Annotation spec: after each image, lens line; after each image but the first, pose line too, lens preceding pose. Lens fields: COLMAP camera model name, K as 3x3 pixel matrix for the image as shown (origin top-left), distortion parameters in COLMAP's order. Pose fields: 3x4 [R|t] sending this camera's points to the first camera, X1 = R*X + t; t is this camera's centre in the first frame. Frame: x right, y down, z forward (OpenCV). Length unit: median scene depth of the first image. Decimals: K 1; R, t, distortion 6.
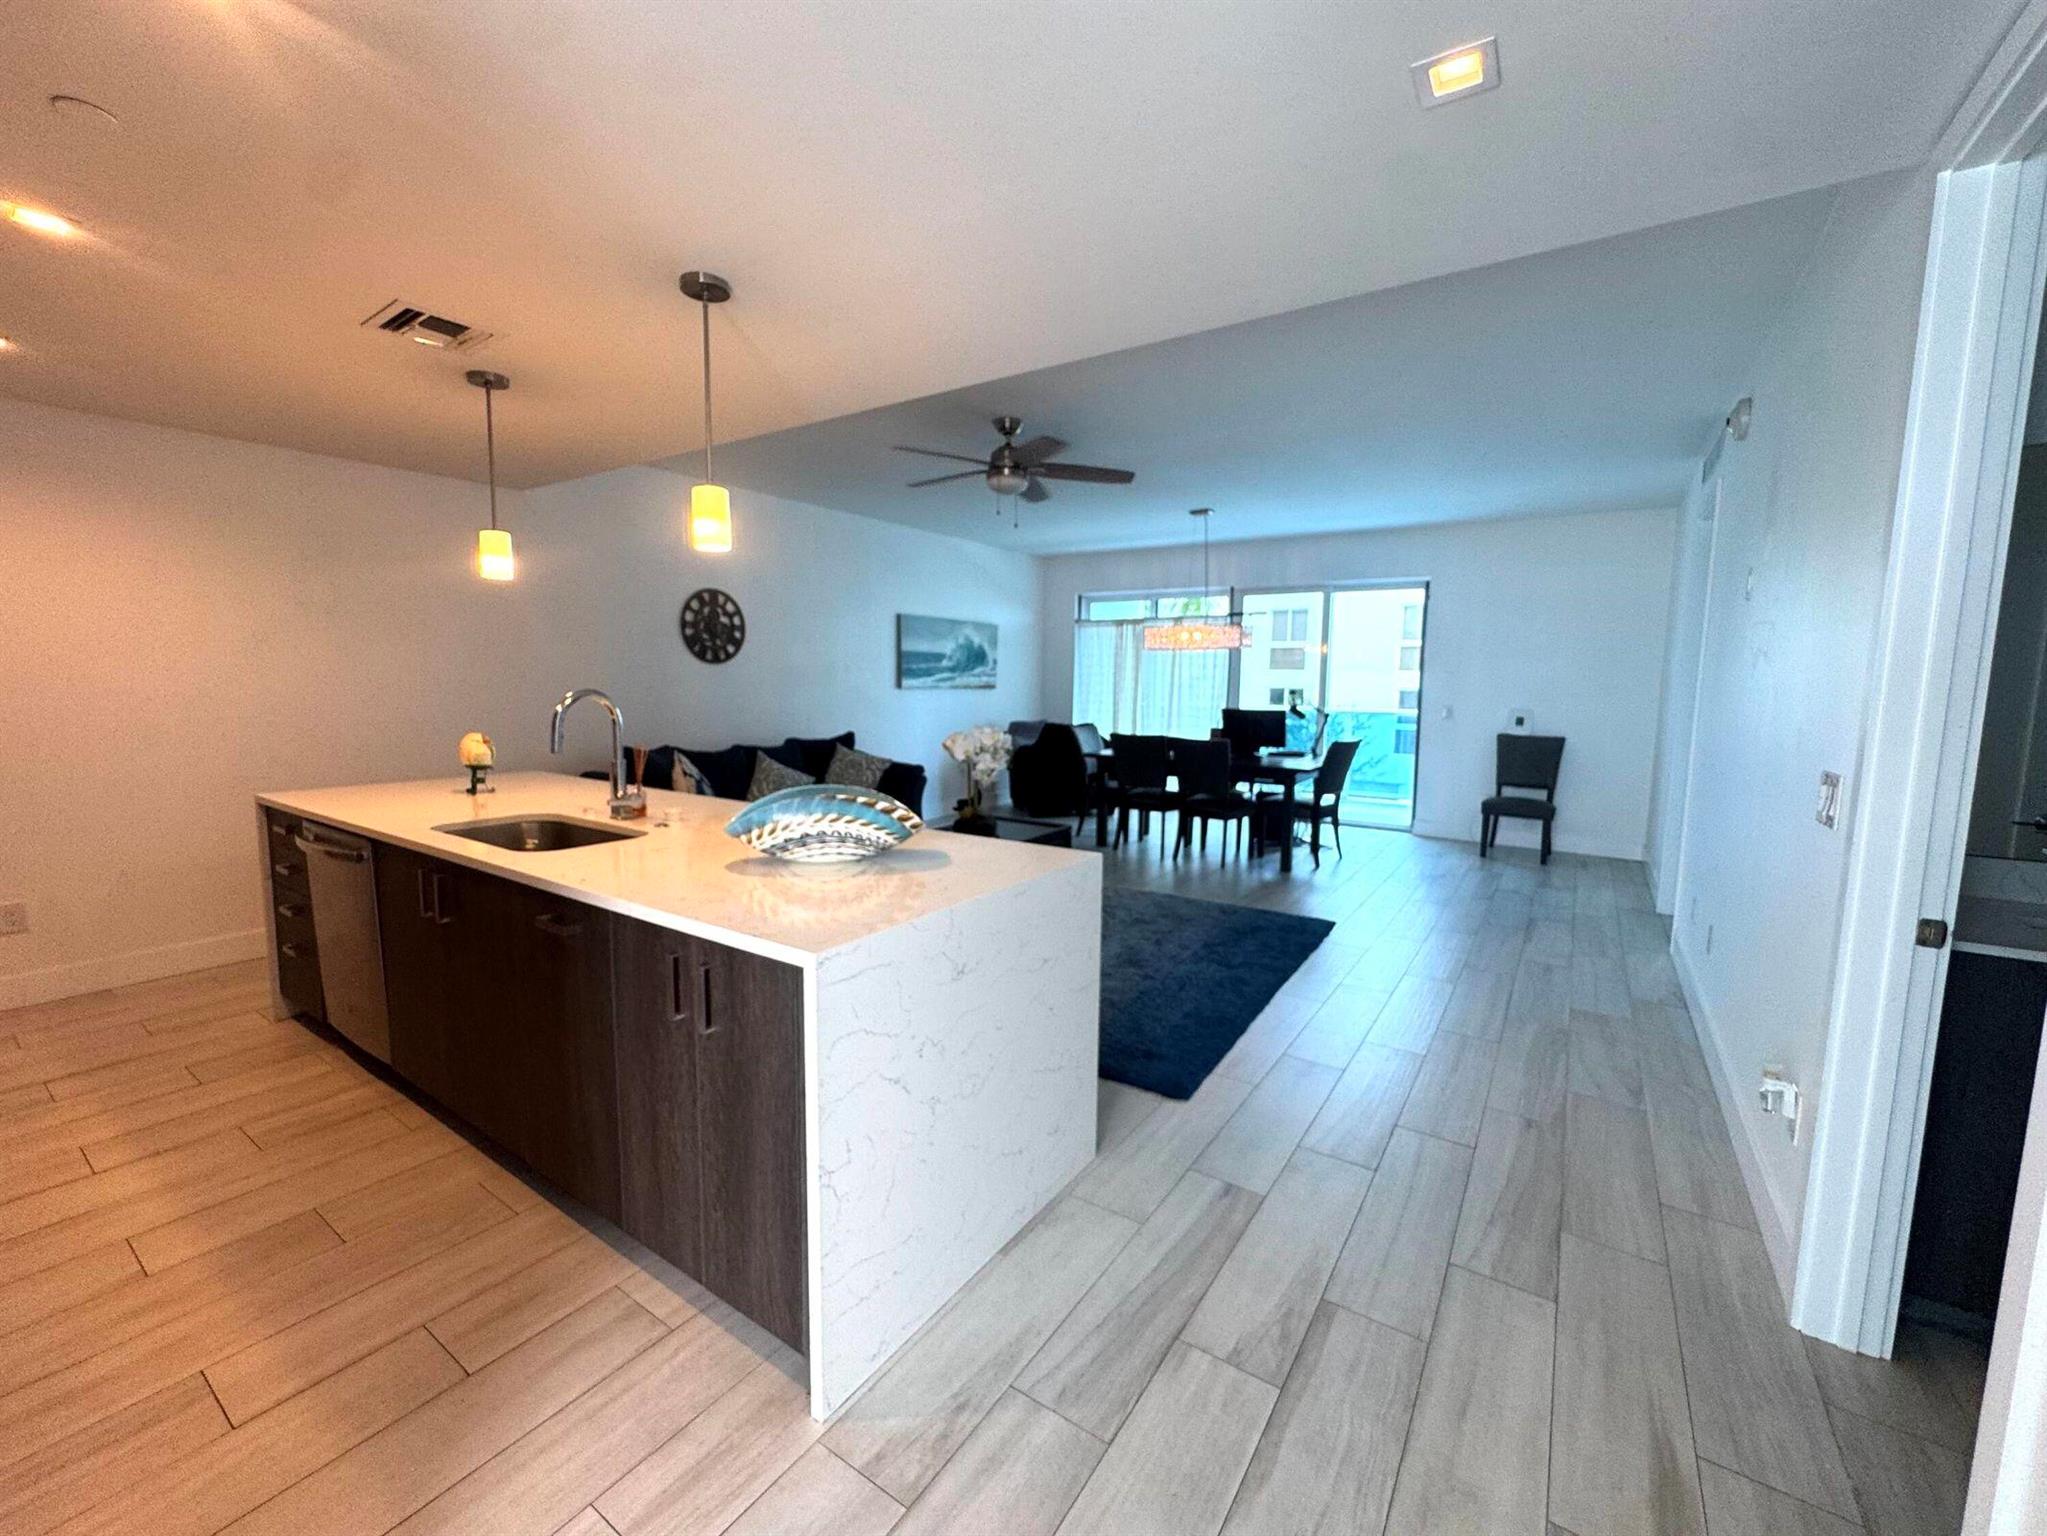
lens RADIAL K [[821.2, 0, 1027.8], [0, 821.2, 767.6], [0, 0, 1]] dist [-0.004386, 0.000007]
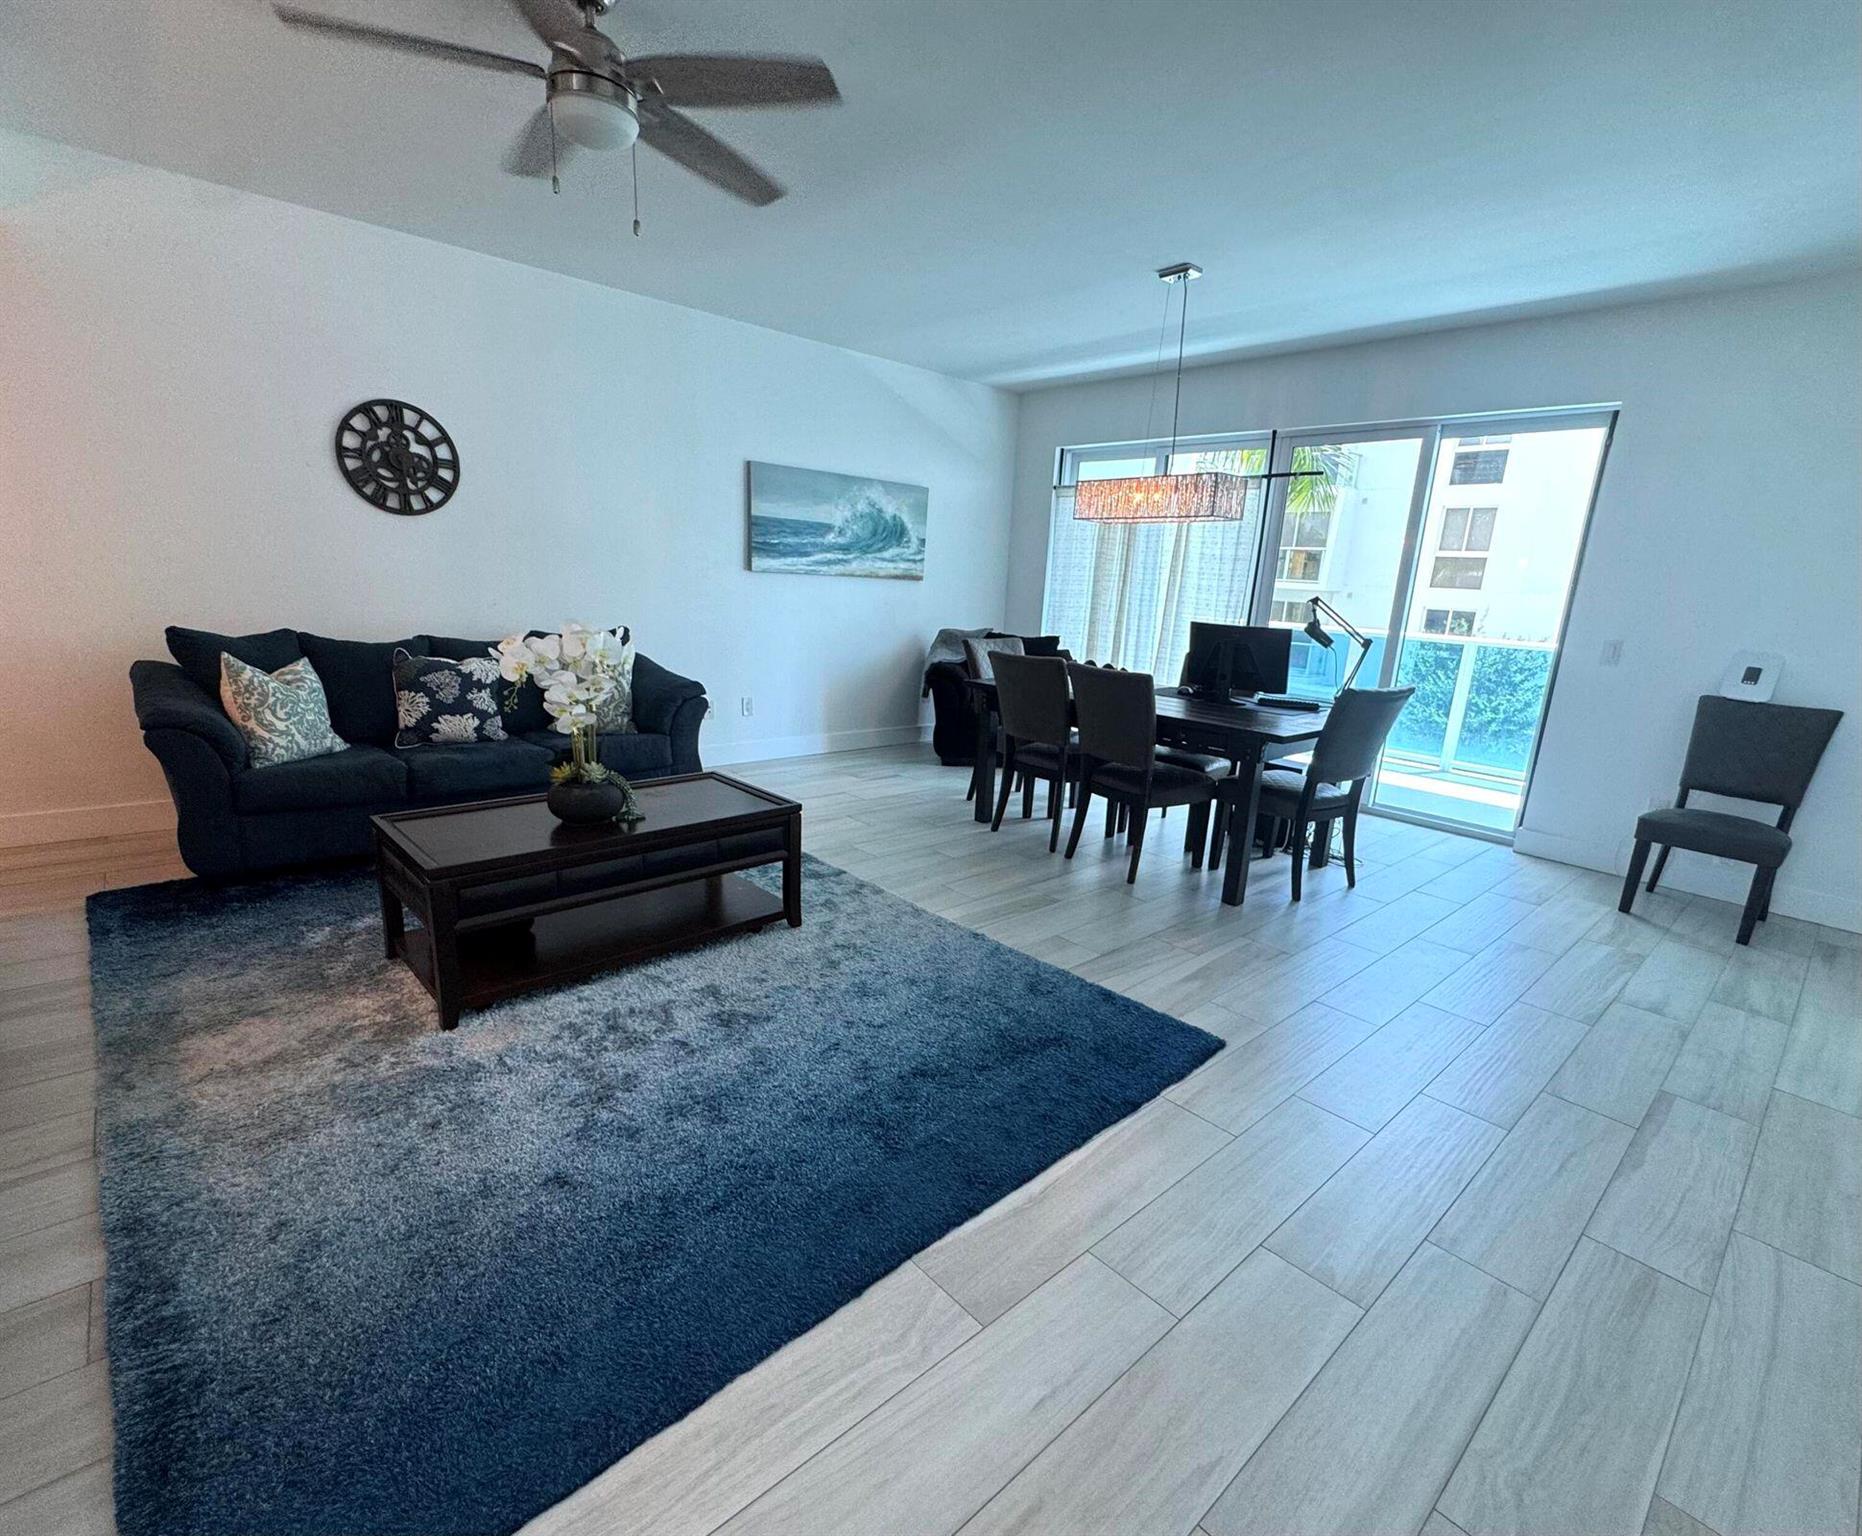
lens RADIAL K [[872.3, 0, 945.2], [0, 872.3, 809.9], [0, 0, 1]] dist [-0.003034, 0.000431]
pose [[0.972152, 0.098775, -0.212516, 0.335462], [-0.066706, 0.985954, 0.153116, -0.033269], [0.224655, -0.134676, 0.965087, 0.491523]]
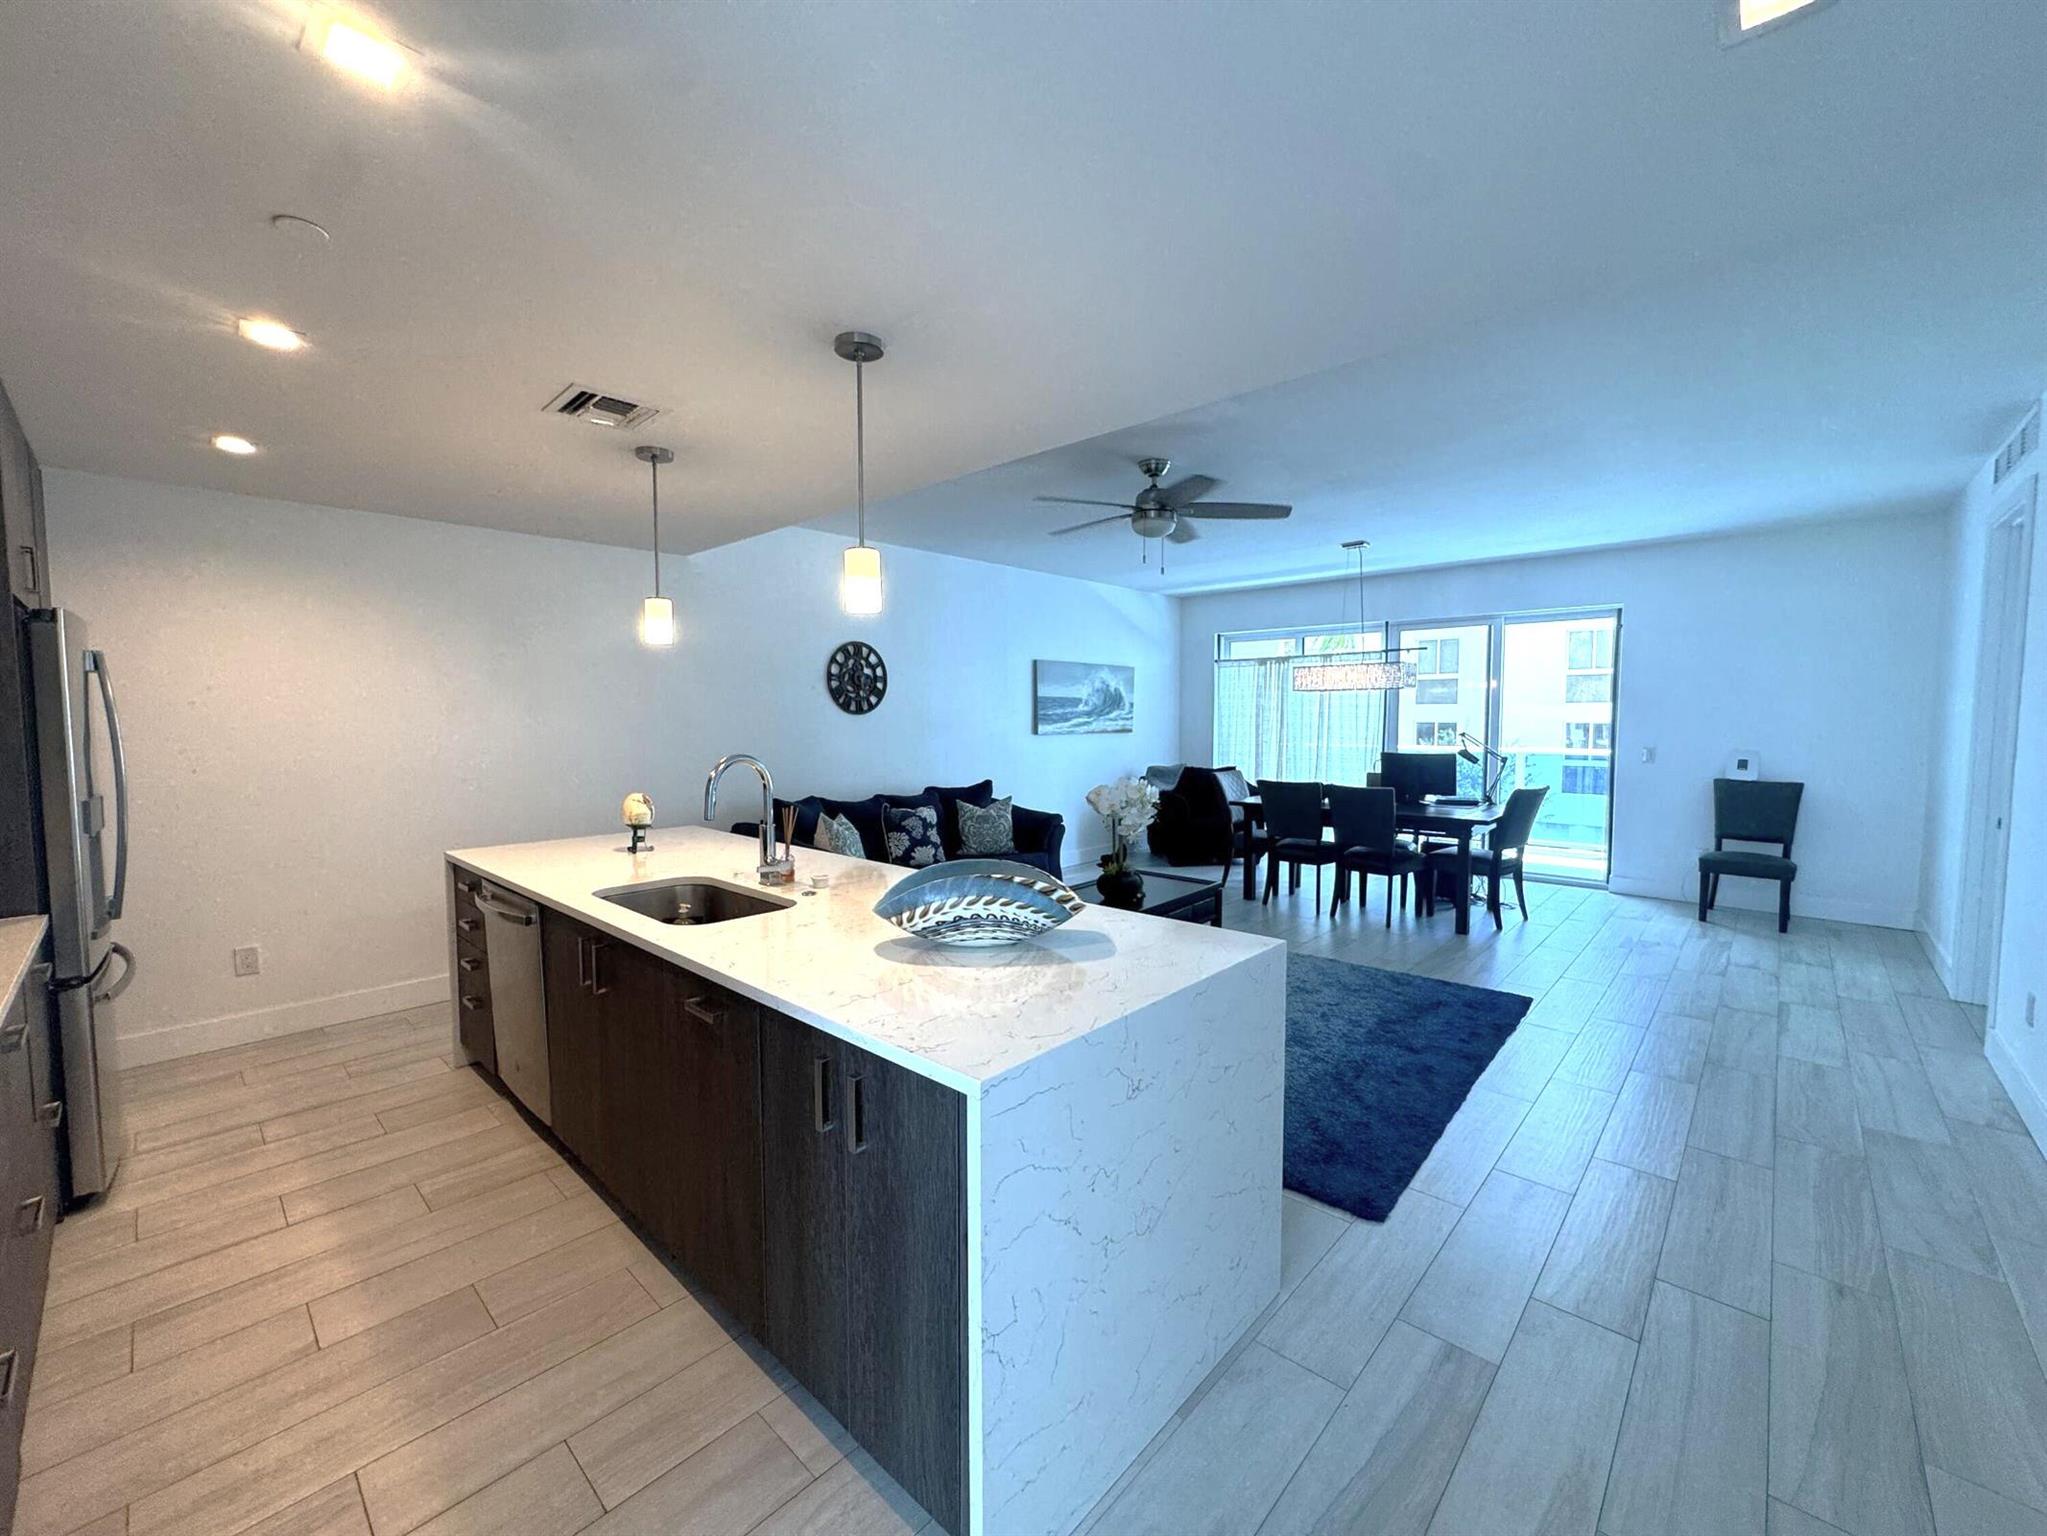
lens RADIAL K [[821.2, 0, 1029.9], [0, 821.2, 766.8], [0, 0, 1]] dist [-0.004386, 0.000007]
pose [[0.988385, -0.006227, -0.151841, -0.023830], [-0.000853, 0.998917, -0.046518, -0.020467], [0.151967, 0.046107, 0.987310, 0.044680]]
